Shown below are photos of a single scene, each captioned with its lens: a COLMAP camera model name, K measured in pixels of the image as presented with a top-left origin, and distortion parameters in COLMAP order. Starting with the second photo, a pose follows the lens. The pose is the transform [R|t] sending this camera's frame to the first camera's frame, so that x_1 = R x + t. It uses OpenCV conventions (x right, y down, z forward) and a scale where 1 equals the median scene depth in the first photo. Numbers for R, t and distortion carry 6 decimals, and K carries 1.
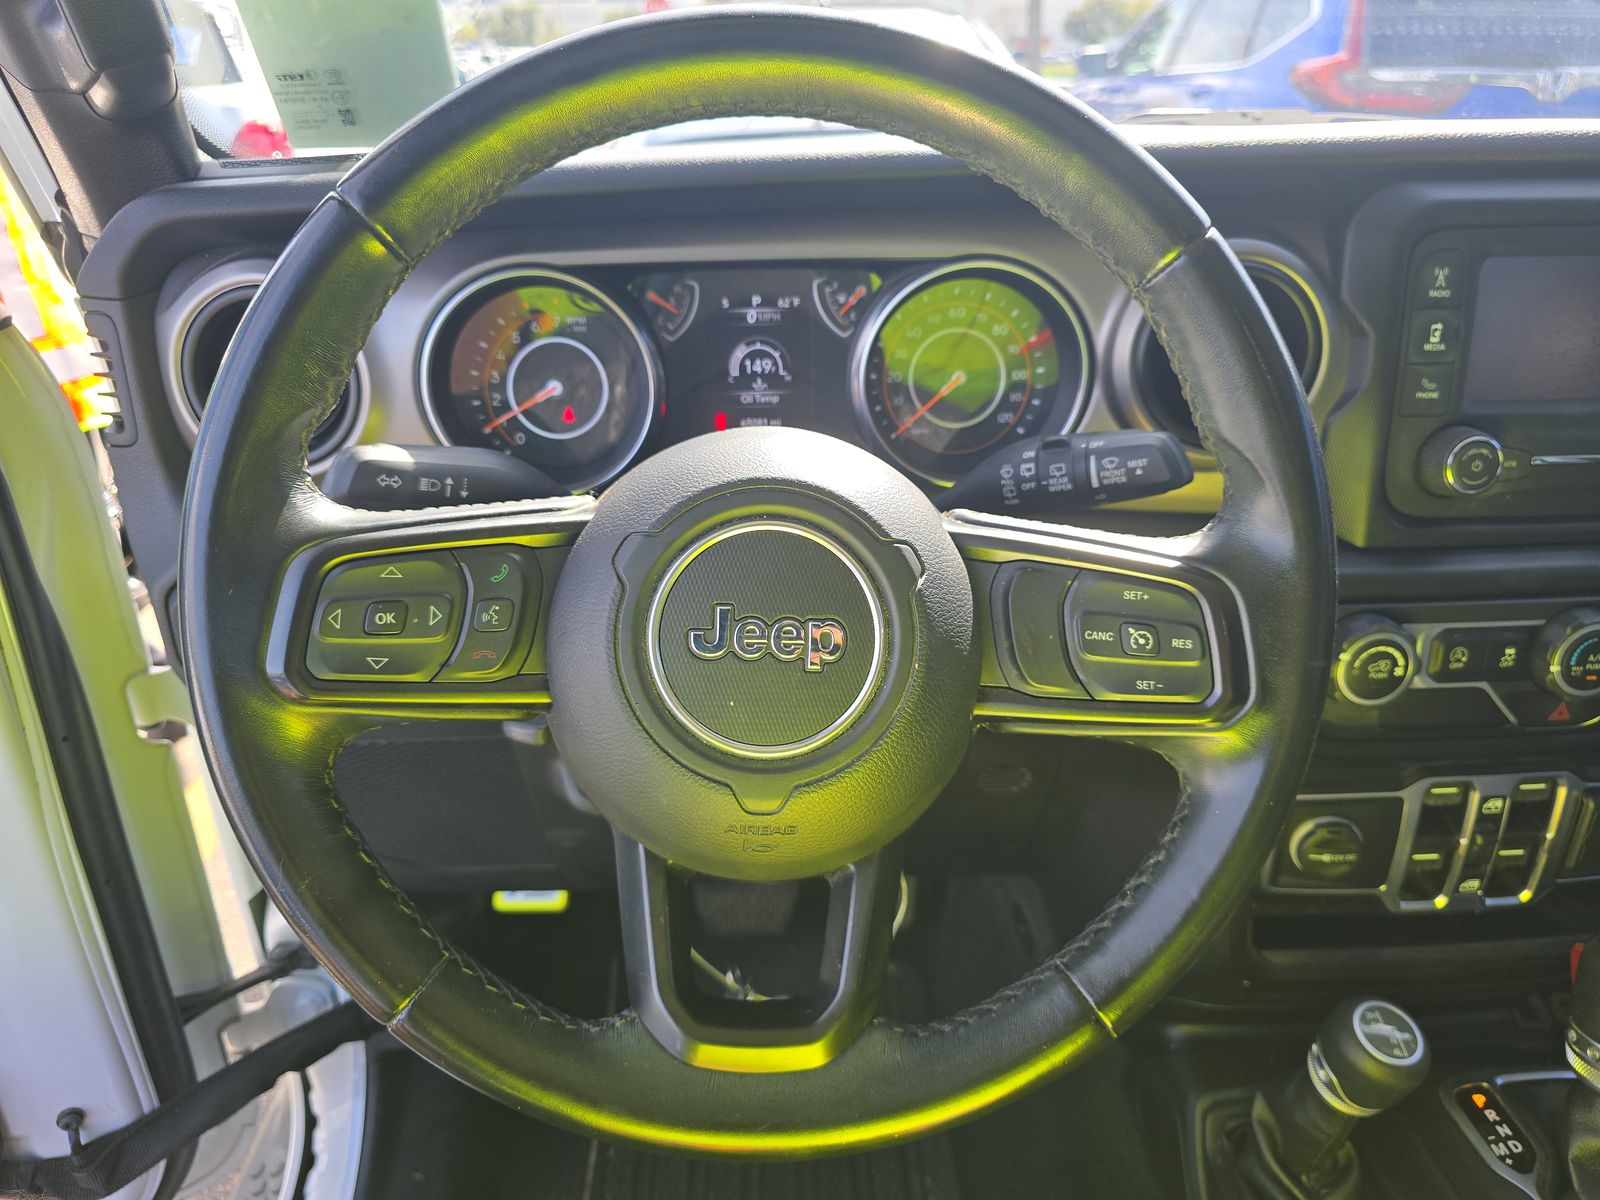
lens RADIAL K [[1121.2, 0, 800.0], [0, 1121.2, 600.0], [0, 0, 1]] dist [0.057328, -0.060716]
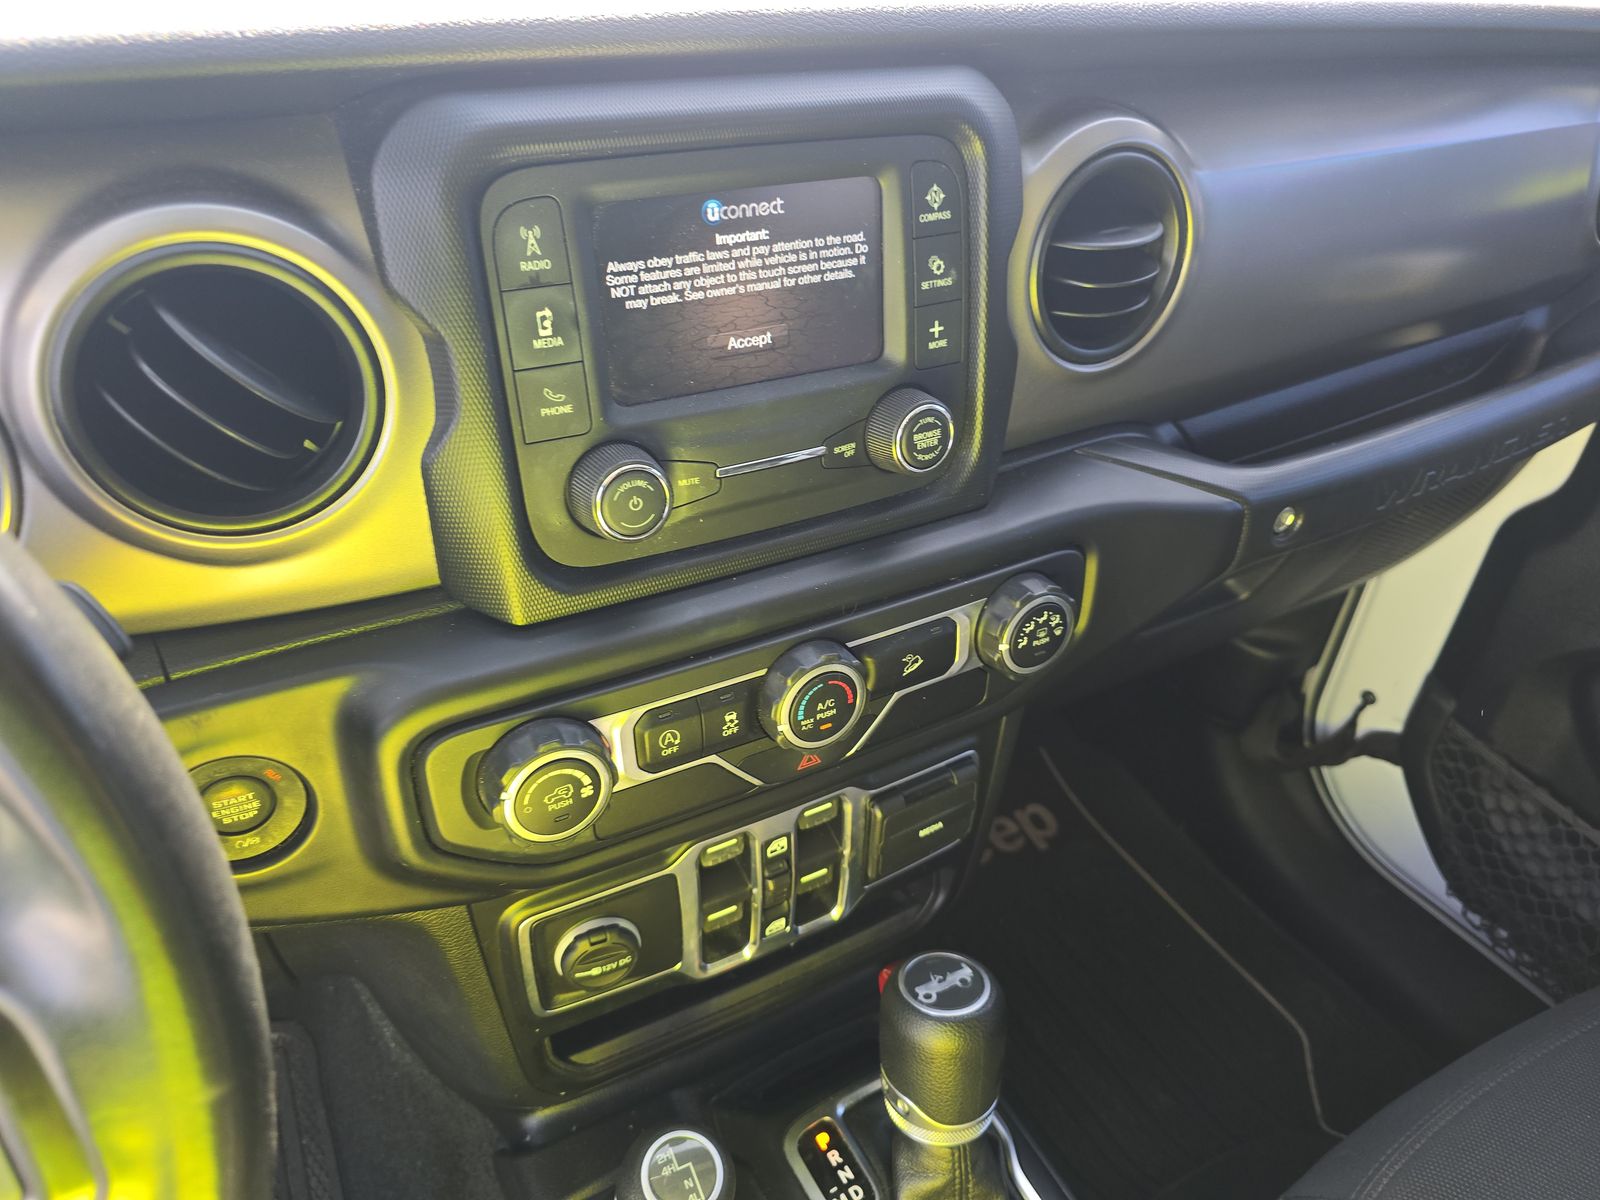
lens RADIAL K [[1121.2, 0, 800.0], [0, 1121.2, 600.0], [0, 0, 1]] dist [0.057328, -0.060716]
pose [[0.900692, -0.198977, 0.386214, 0.392180], [0.141304, 0.974791, 0.172675, -0.163511], [-0.410837, -0.100954, 0.906102, 0.291663]]
